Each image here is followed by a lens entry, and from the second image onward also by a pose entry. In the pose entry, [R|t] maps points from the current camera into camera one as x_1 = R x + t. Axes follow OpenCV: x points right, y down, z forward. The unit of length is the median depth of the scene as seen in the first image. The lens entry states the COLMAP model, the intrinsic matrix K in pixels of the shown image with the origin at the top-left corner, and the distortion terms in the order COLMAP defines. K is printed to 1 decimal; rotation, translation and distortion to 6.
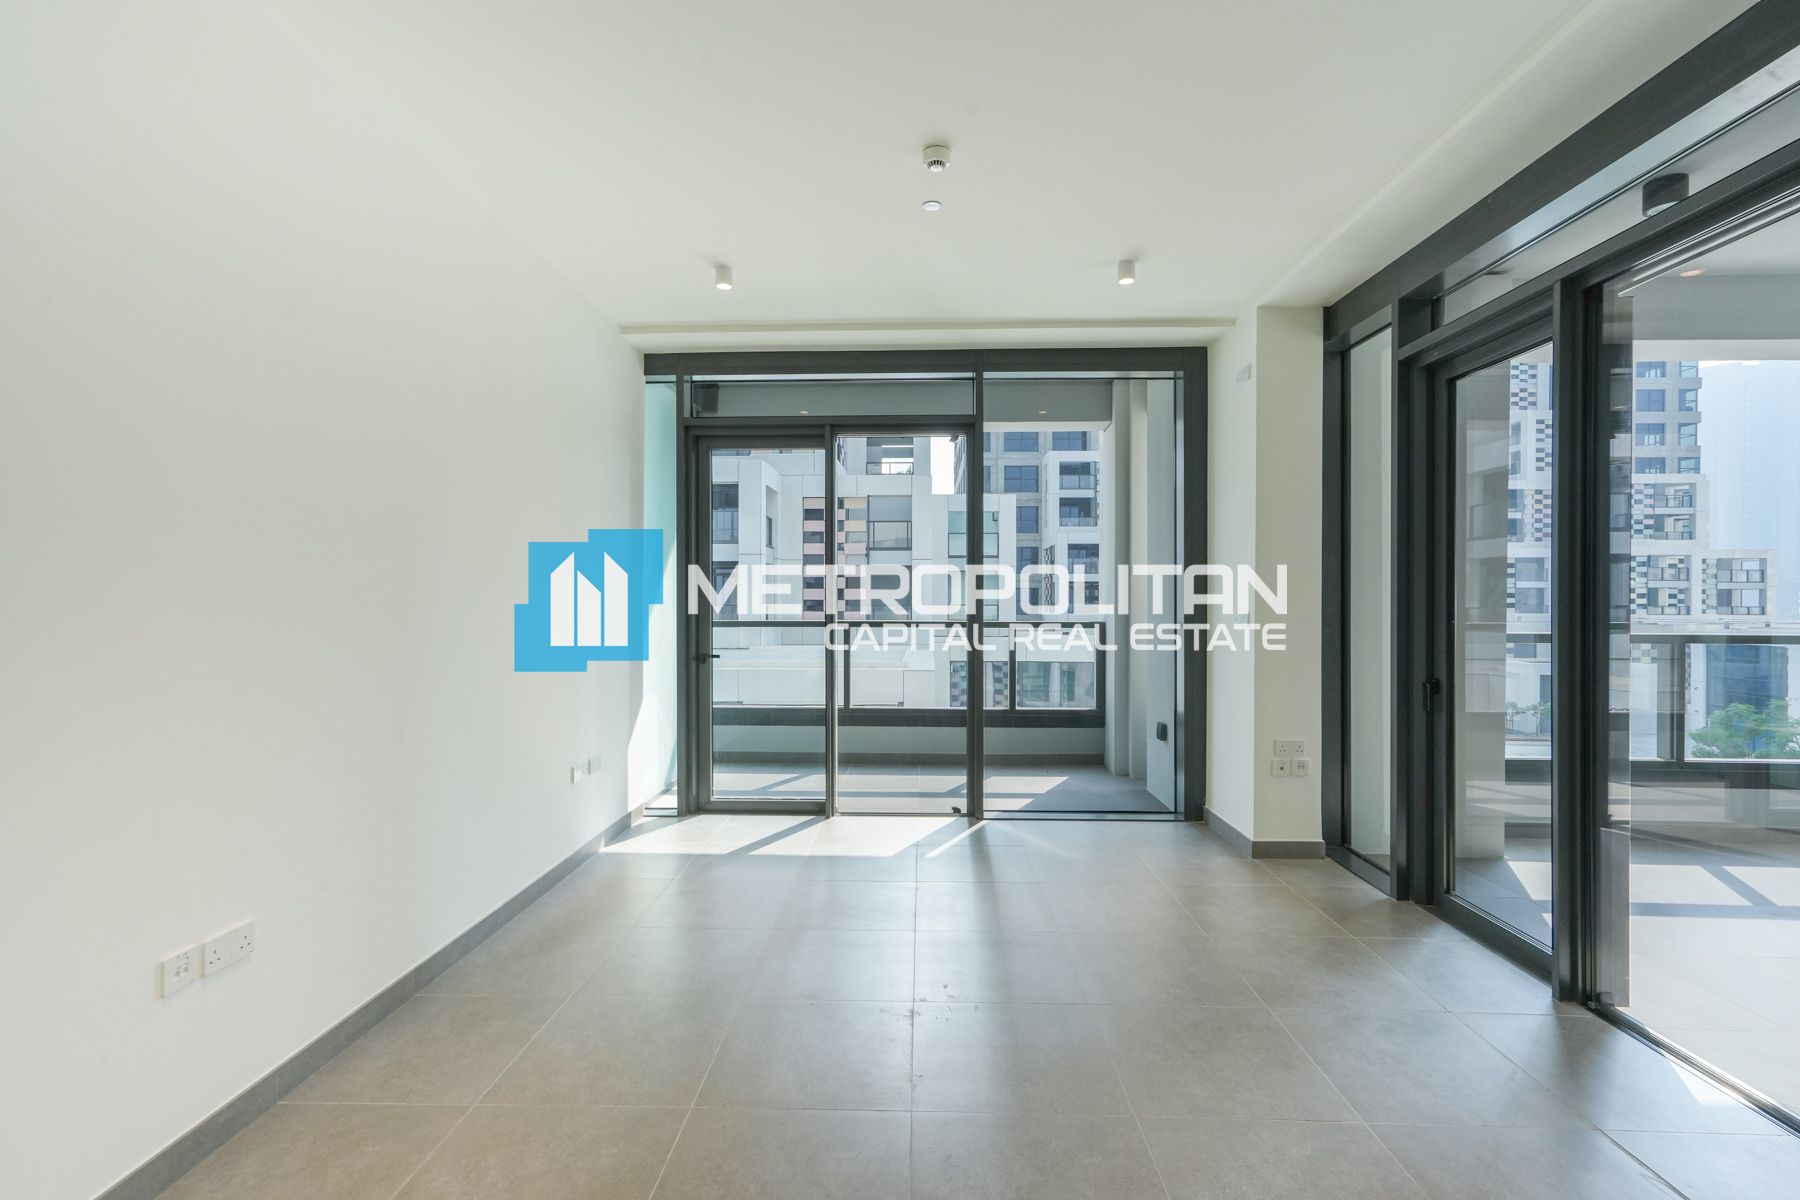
lens RADIAL K [[834.4, 0, 884.0], [0, 834.4, 595.4], [0, 0, 1]] dist [0.000894, 0.011523]
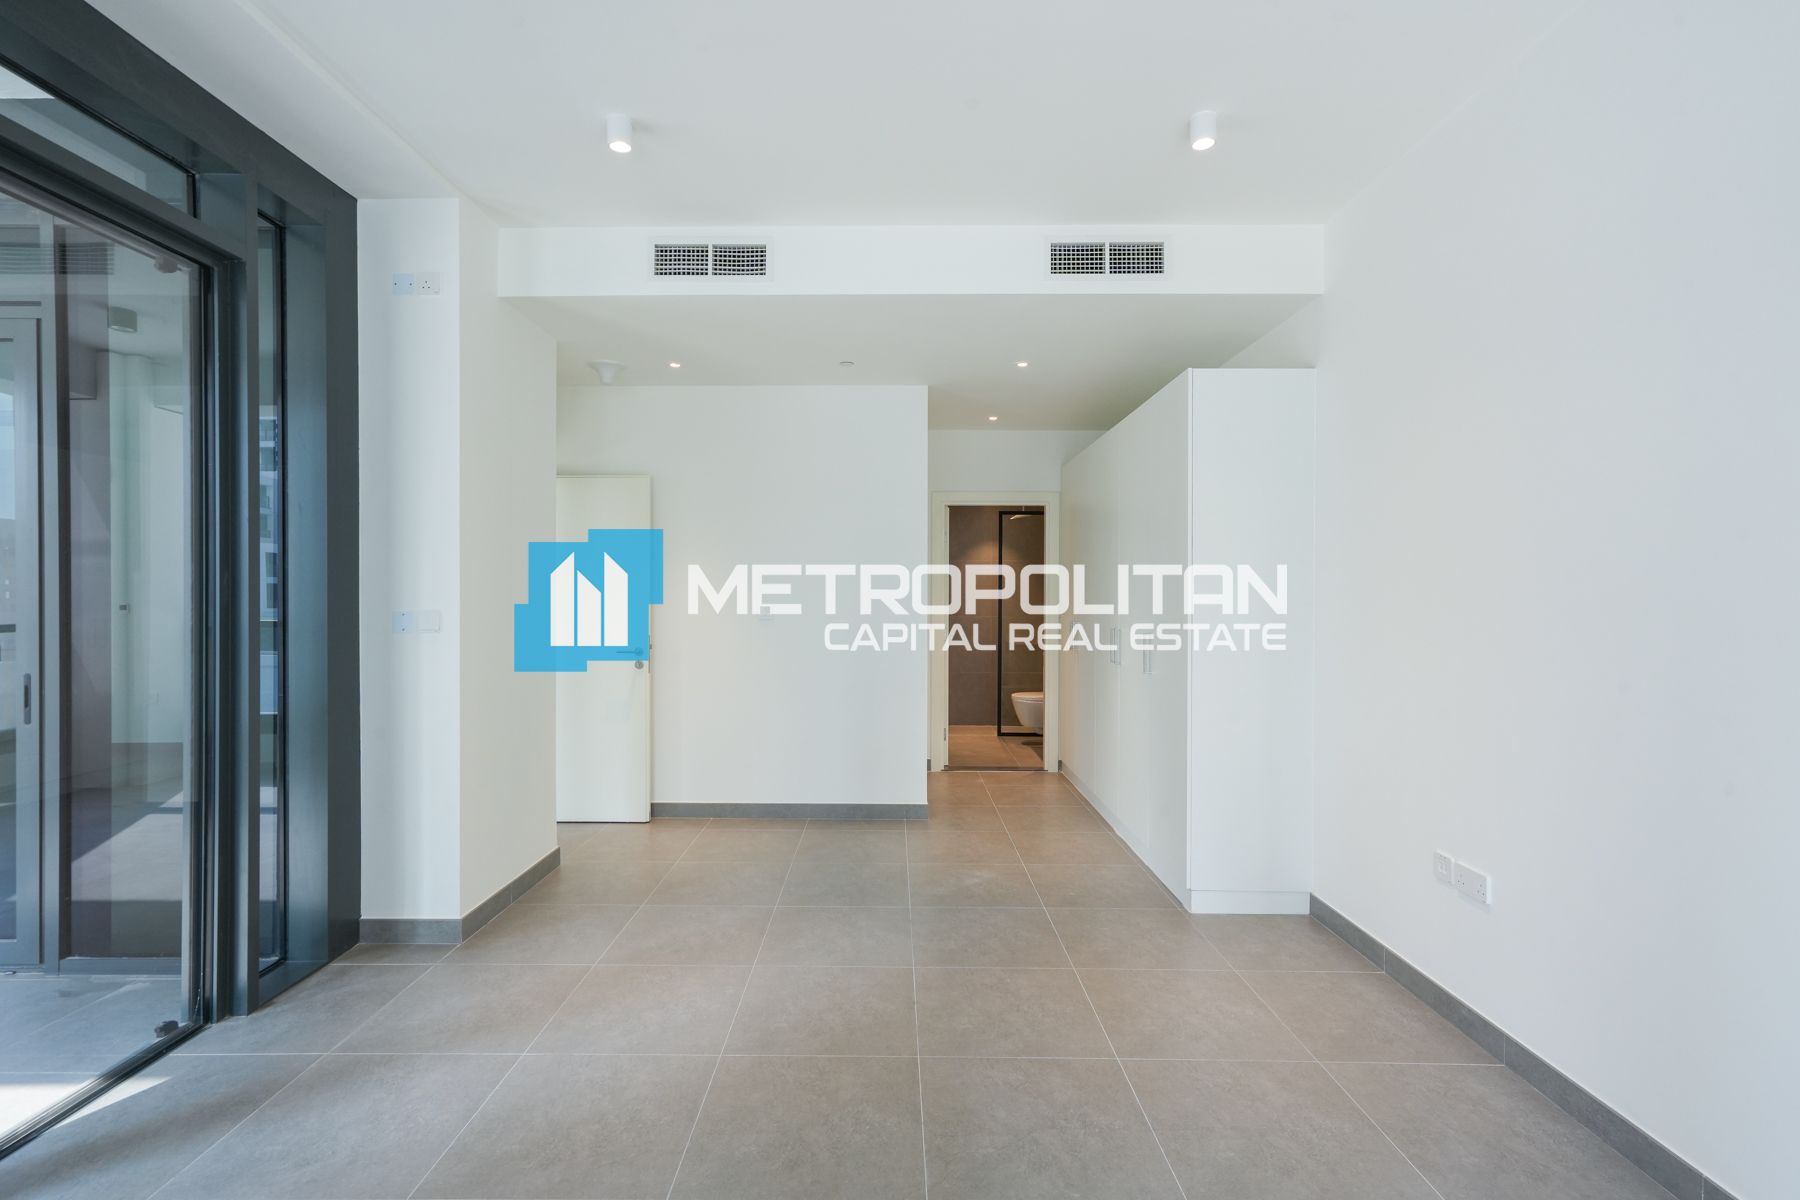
lens RADIAL K [[834.4, 0, 884.0], [0, 834.4, 595.4], [0, 0, 1]] dist [0.000894, 0.011523]
pose [[-0.999419, -0.005069, -0.033700, 0.119190], [-0.004889, 0.999973, -0.005401, 0.008640], [0.033726, -0.005233, -0.999417, 2.095859]]
